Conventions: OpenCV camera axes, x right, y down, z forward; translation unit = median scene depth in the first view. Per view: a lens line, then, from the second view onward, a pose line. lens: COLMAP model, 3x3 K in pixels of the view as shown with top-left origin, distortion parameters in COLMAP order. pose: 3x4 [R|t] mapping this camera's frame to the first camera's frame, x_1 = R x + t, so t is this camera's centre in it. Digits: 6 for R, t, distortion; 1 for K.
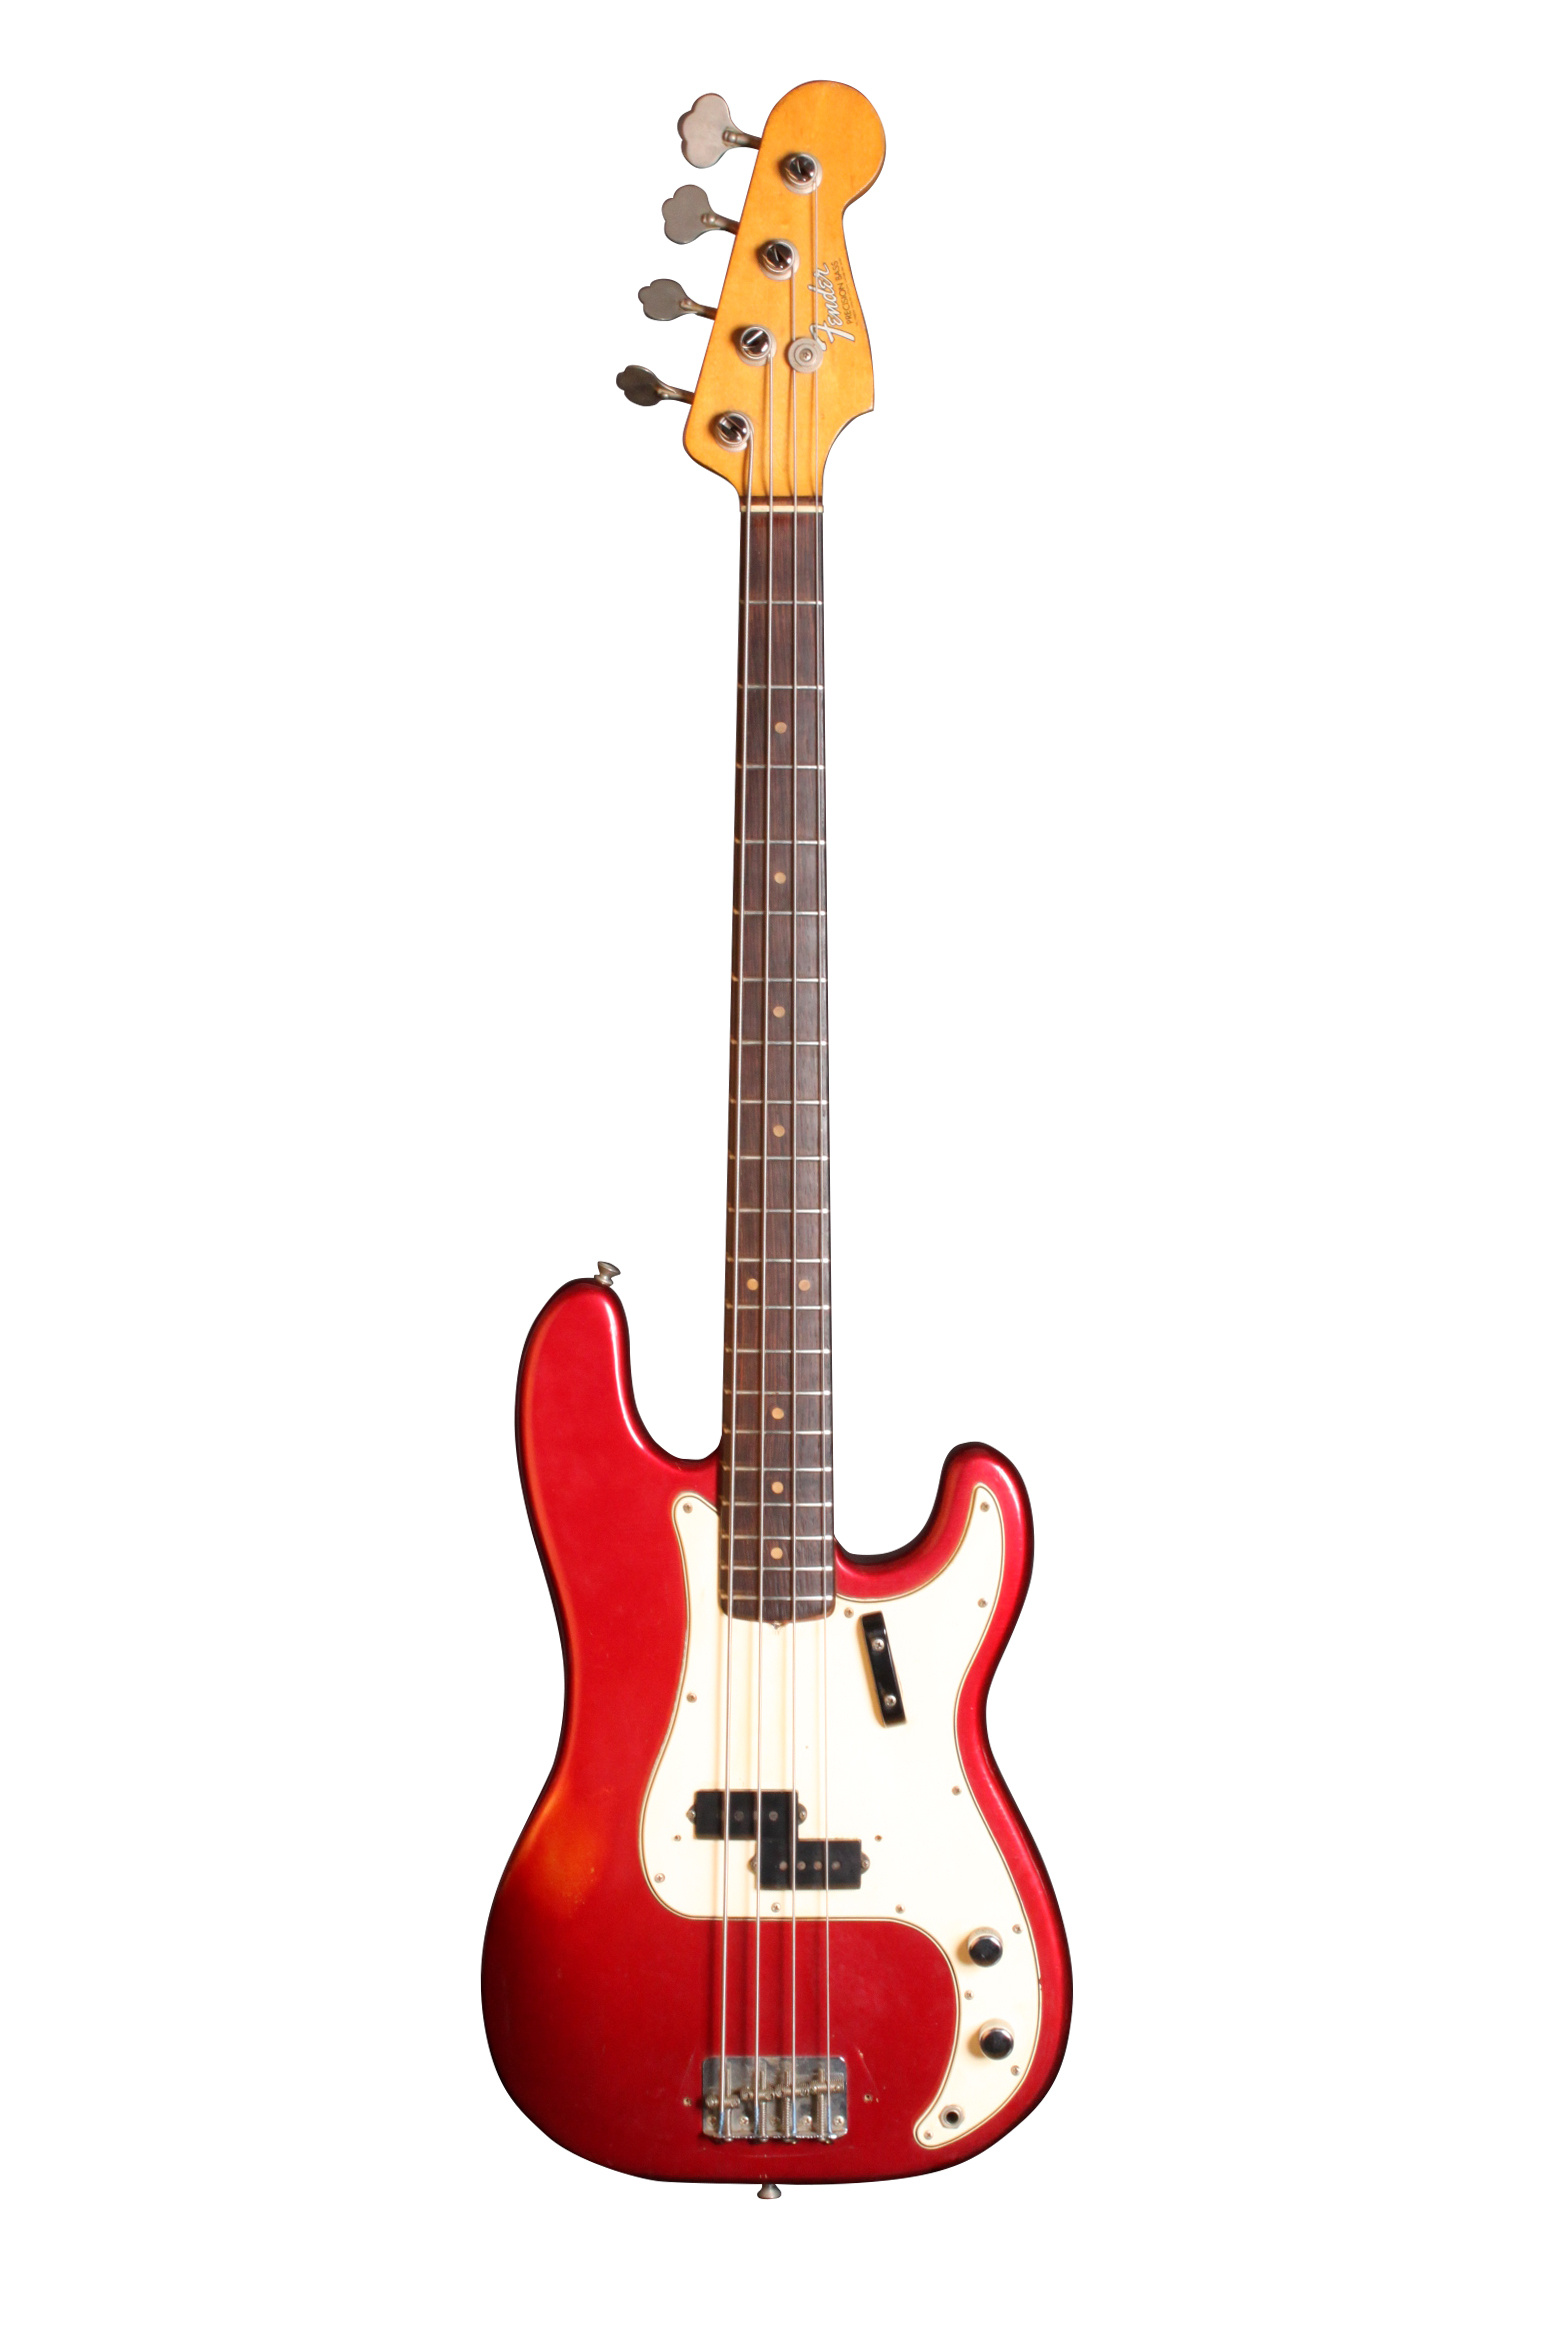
lens RADIAL K [[3776.2, 0, 788.5], [0, 3776.2, 1179.1], [0, 0, 1]] dist [-0.004128, 0.000000]
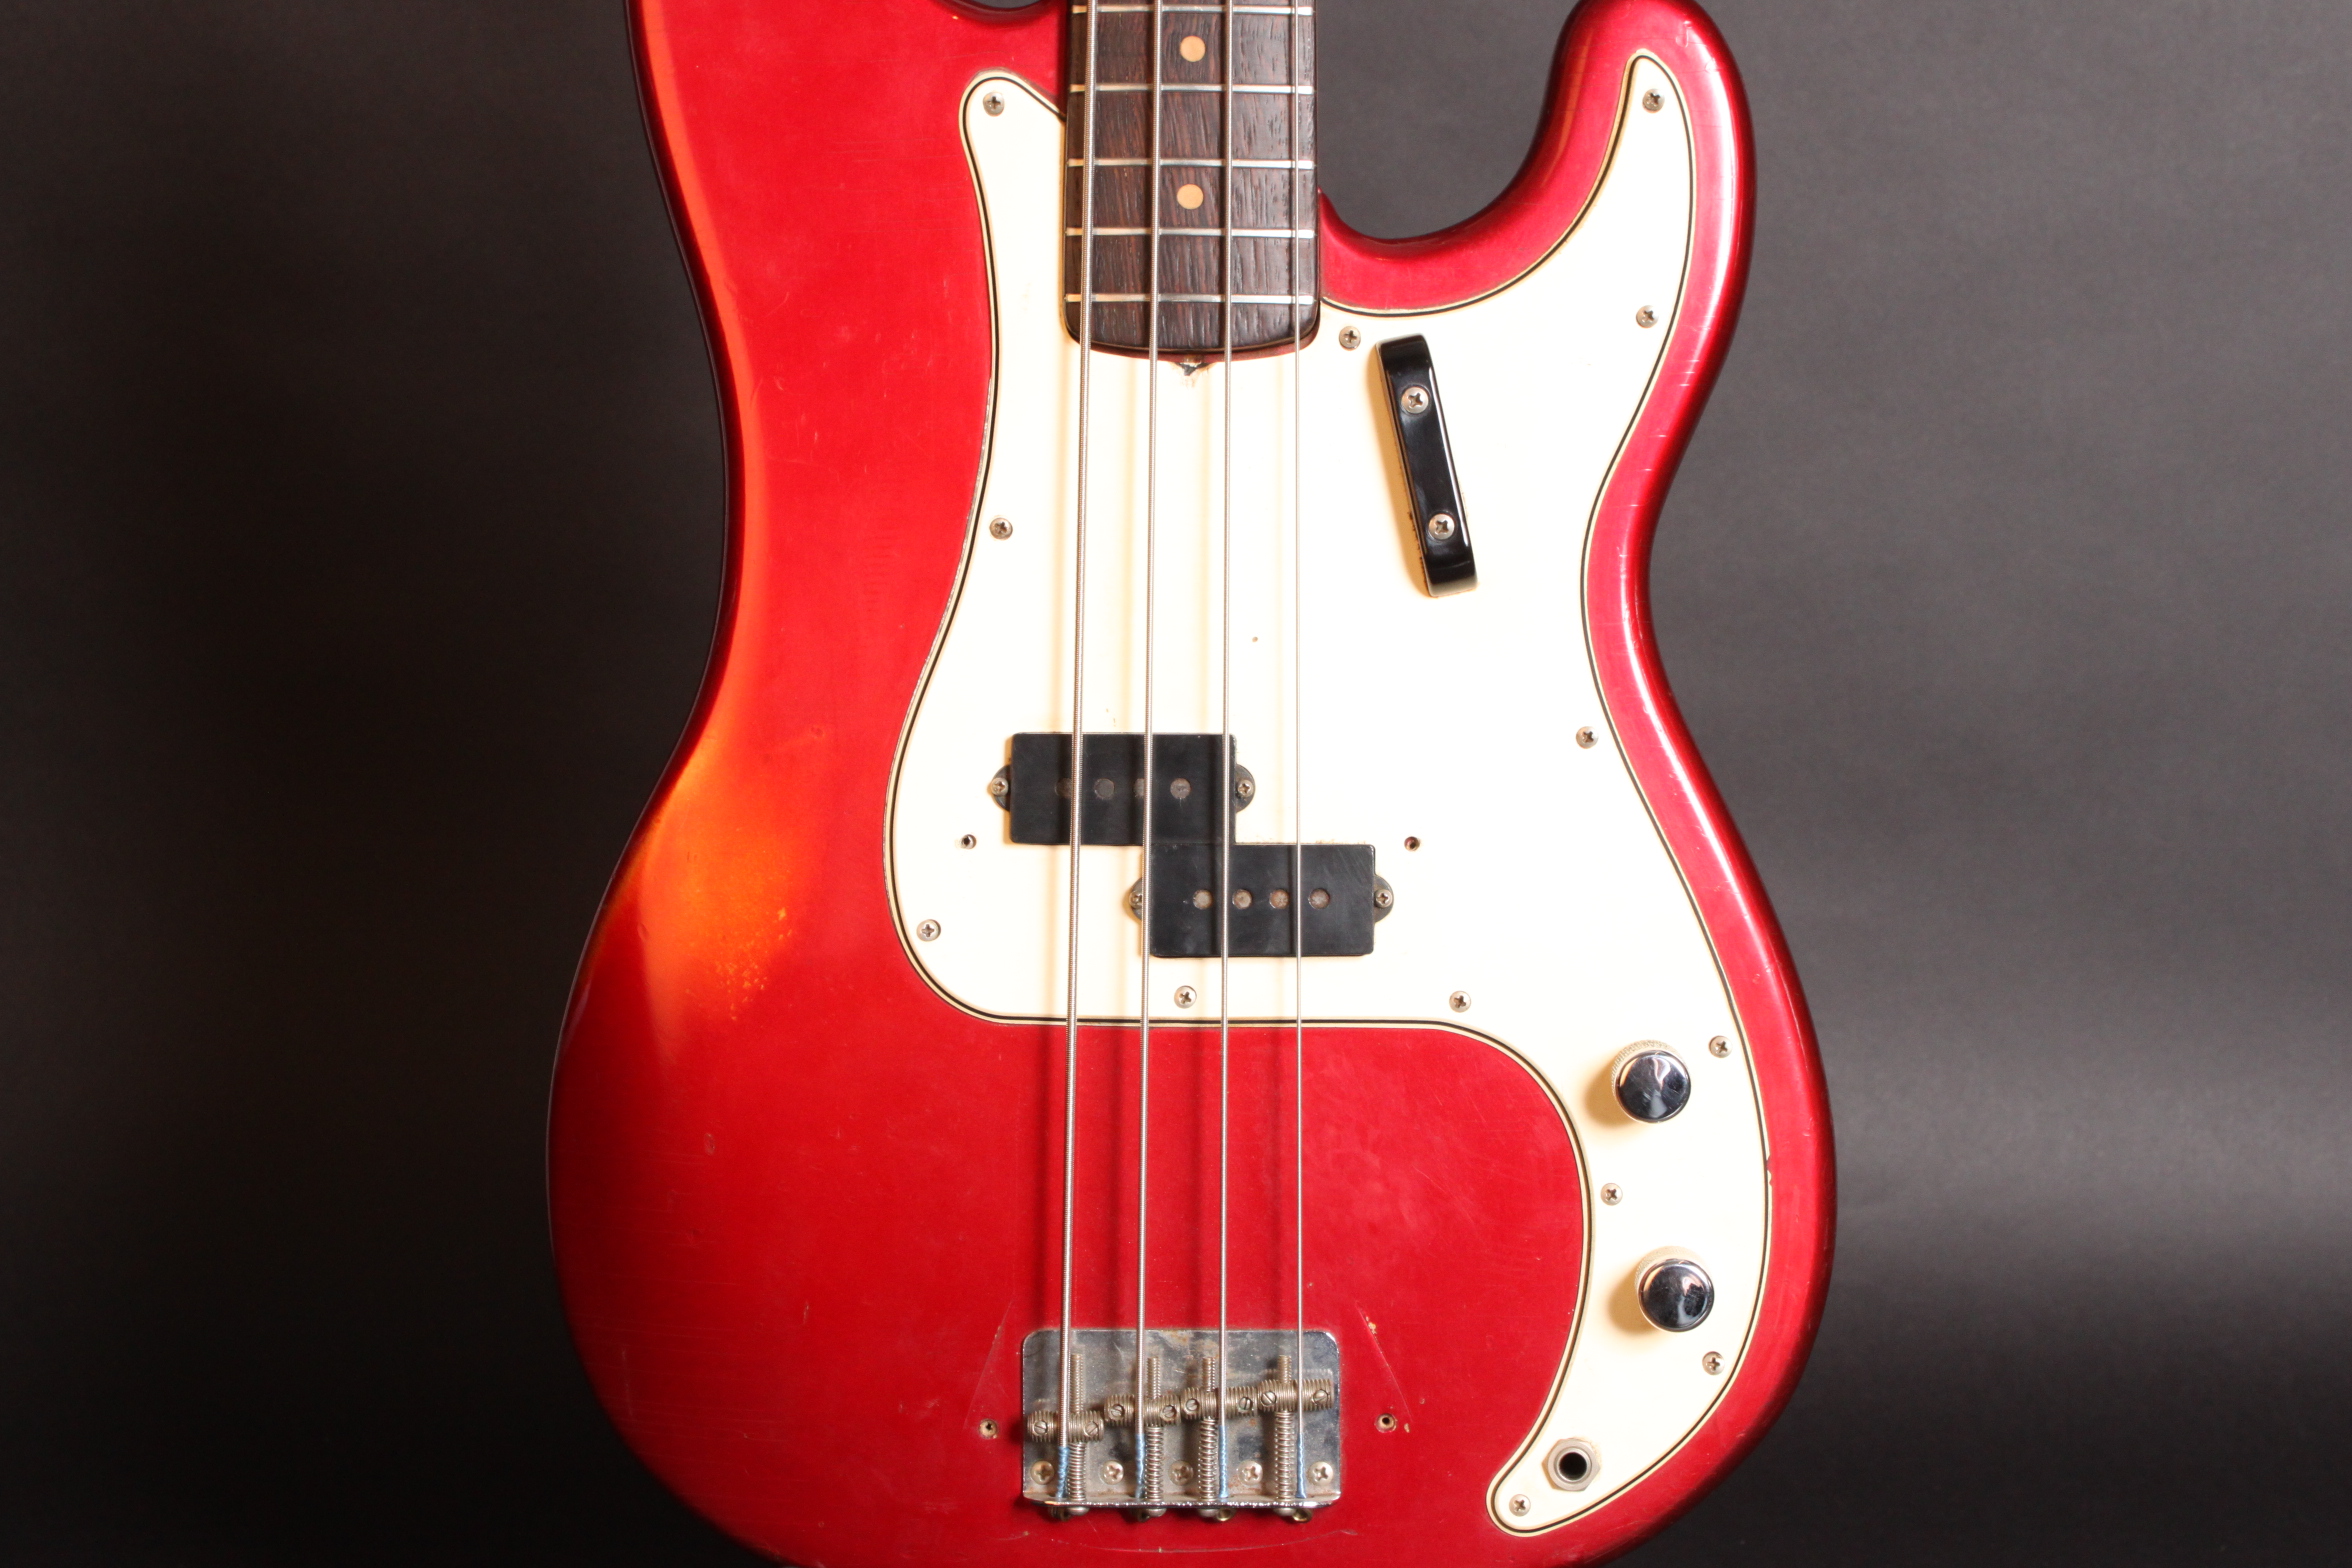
lens RADIAL K [[4361.1, 0, 1177.4], [0, 4361.1, 770.6], [0, 0, 1]] dist [0.020989, 0.000000]
pose [[0.999942, 0.004437, -0.009857, 0.000744], [-0.004498, 0.999971, -0.006191, 0.169142], [0.009829, 0.006235, 0.999932, 0.477136]]
